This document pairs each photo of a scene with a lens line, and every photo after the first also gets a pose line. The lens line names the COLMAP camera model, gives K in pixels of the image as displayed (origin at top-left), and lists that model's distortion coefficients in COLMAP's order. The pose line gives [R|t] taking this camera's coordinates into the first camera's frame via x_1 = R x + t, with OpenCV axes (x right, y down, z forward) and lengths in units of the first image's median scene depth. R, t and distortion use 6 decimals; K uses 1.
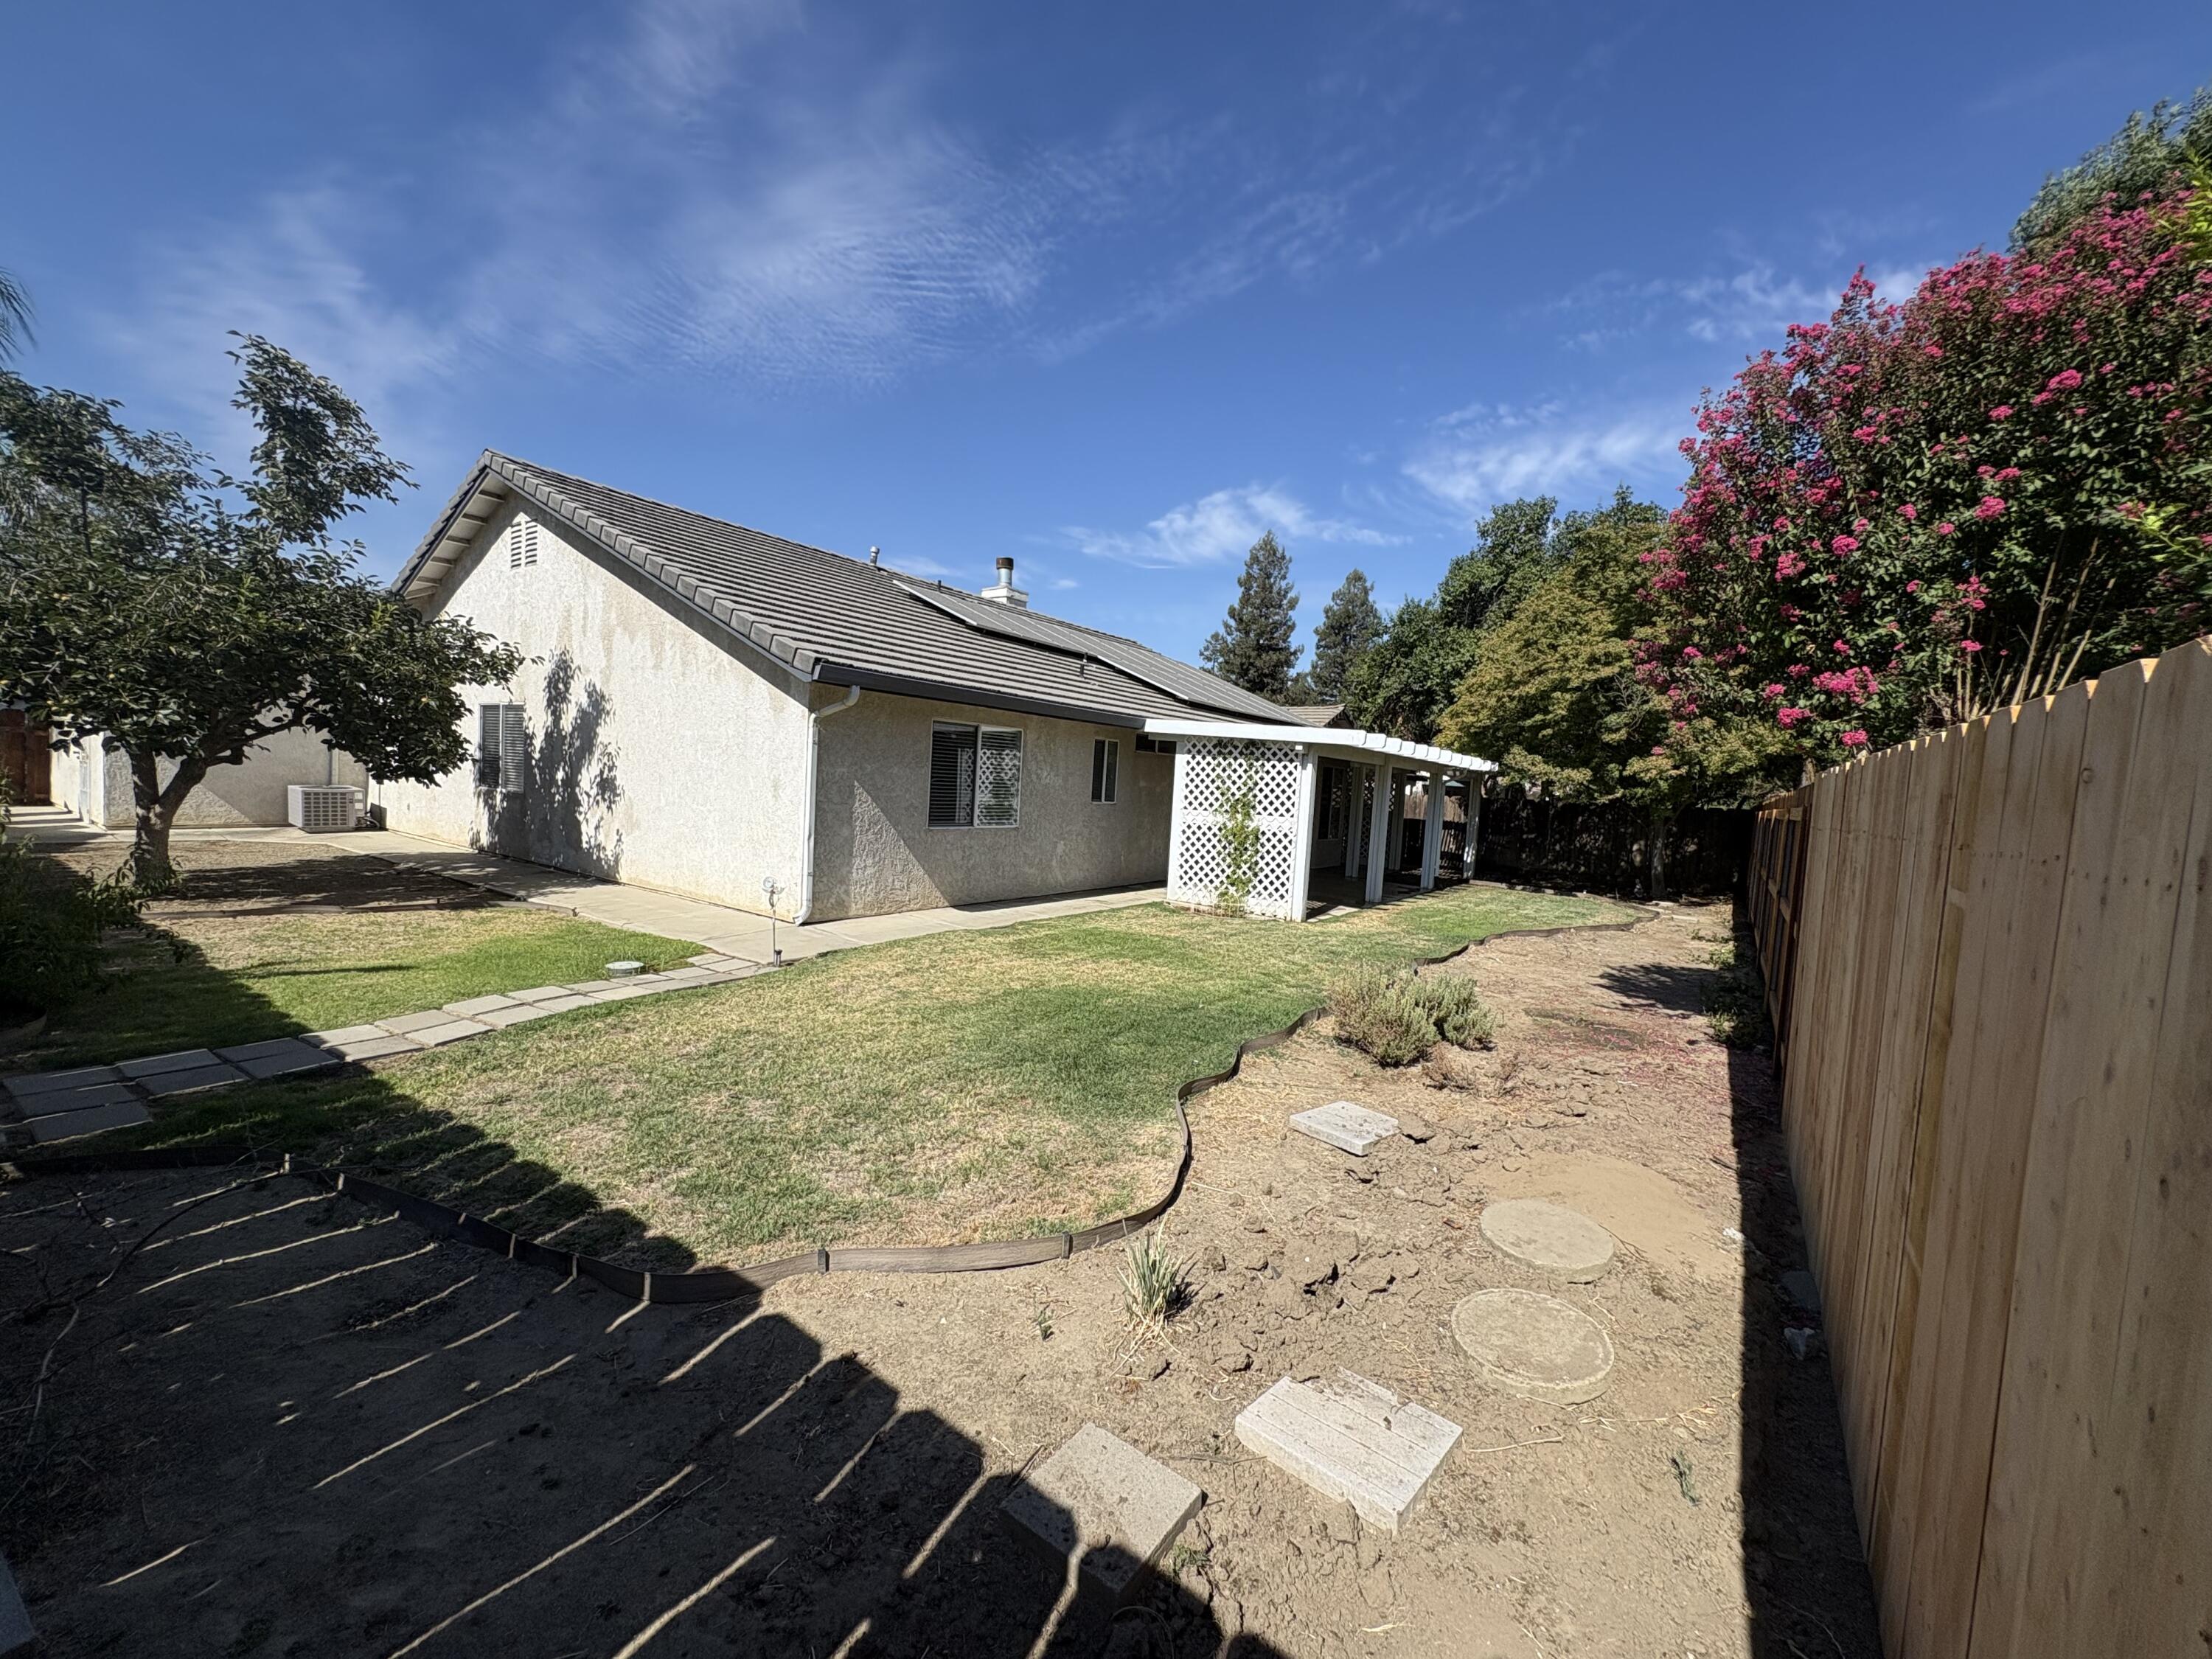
lens RADIAL K [[882.0, 0, 1037.2], [0, 882.0, 831.4], [0, 0, 1]] dist [-0.000464, 0.000469]
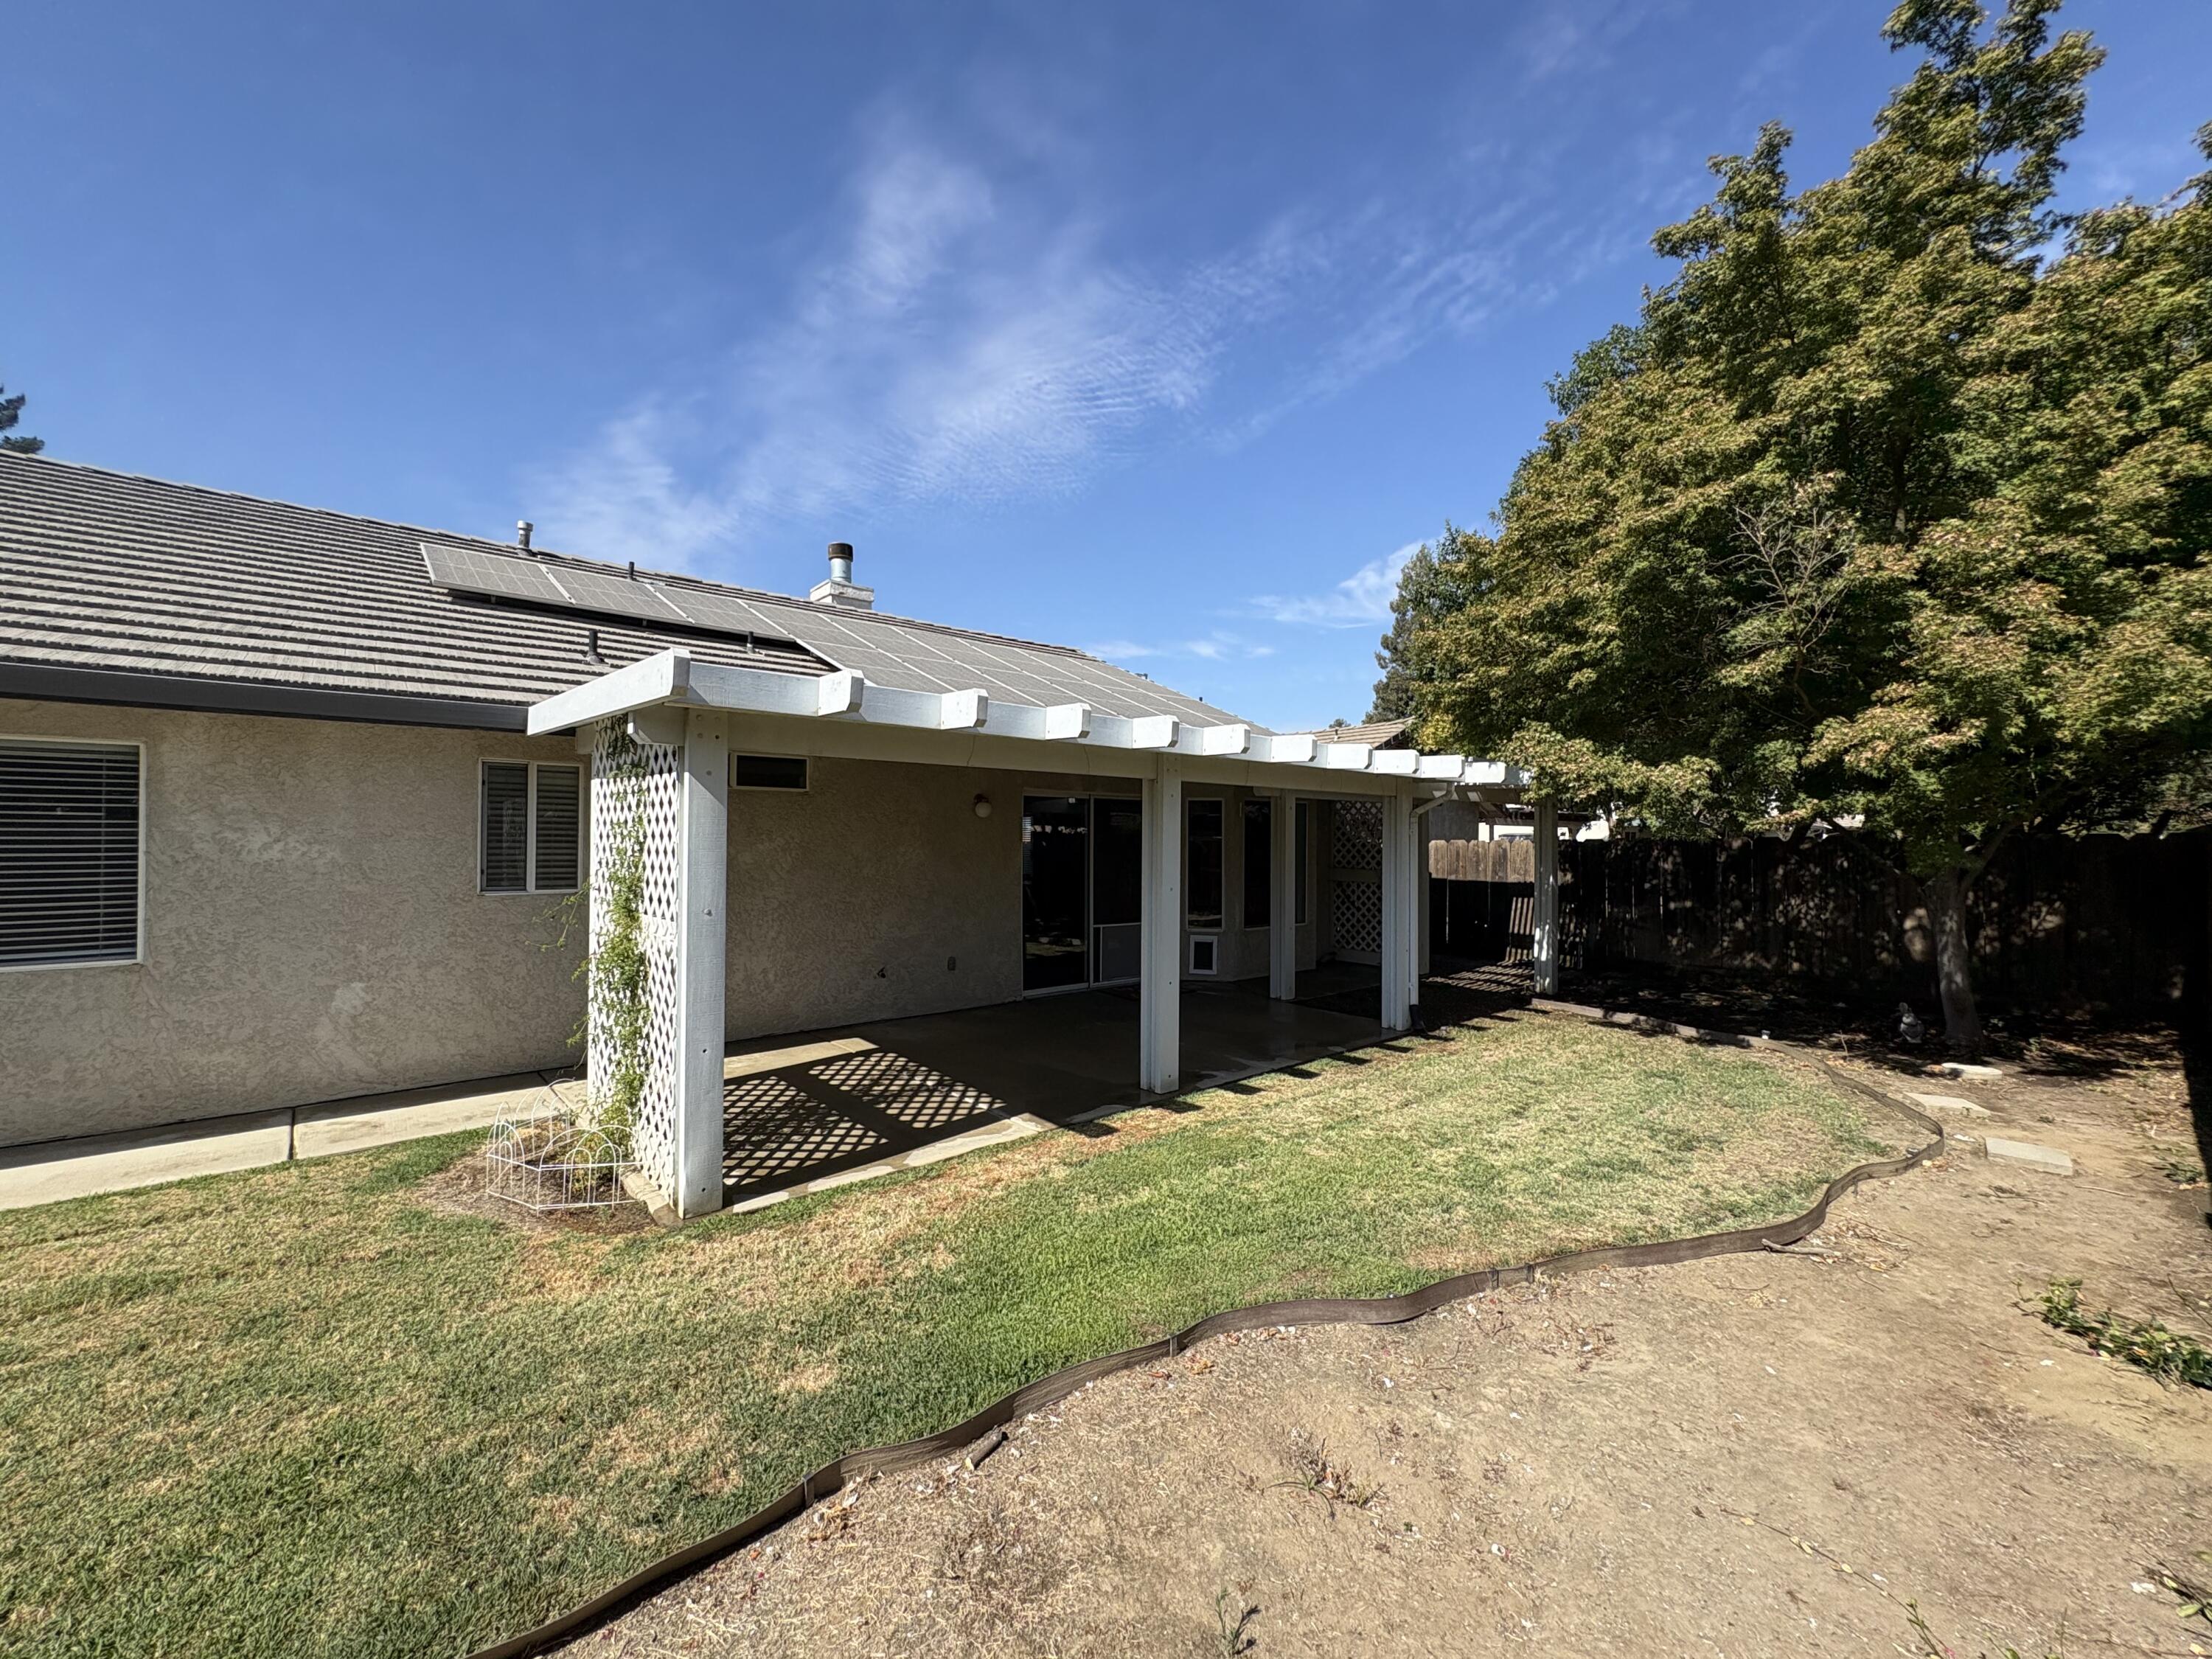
lens RADIAL K [[882.0, 0, 1037.2], [0, 882.0, 831.4], [0, 0, 1]] dist [-0.000464, 0.000469]
pose [[0.973895, -0.055769, -0.220042, 0.427473], [0.038268, 0.995813, -0.083014, -0.014065], [0.223750, 0.072426, 0.971952, 0.554200]]
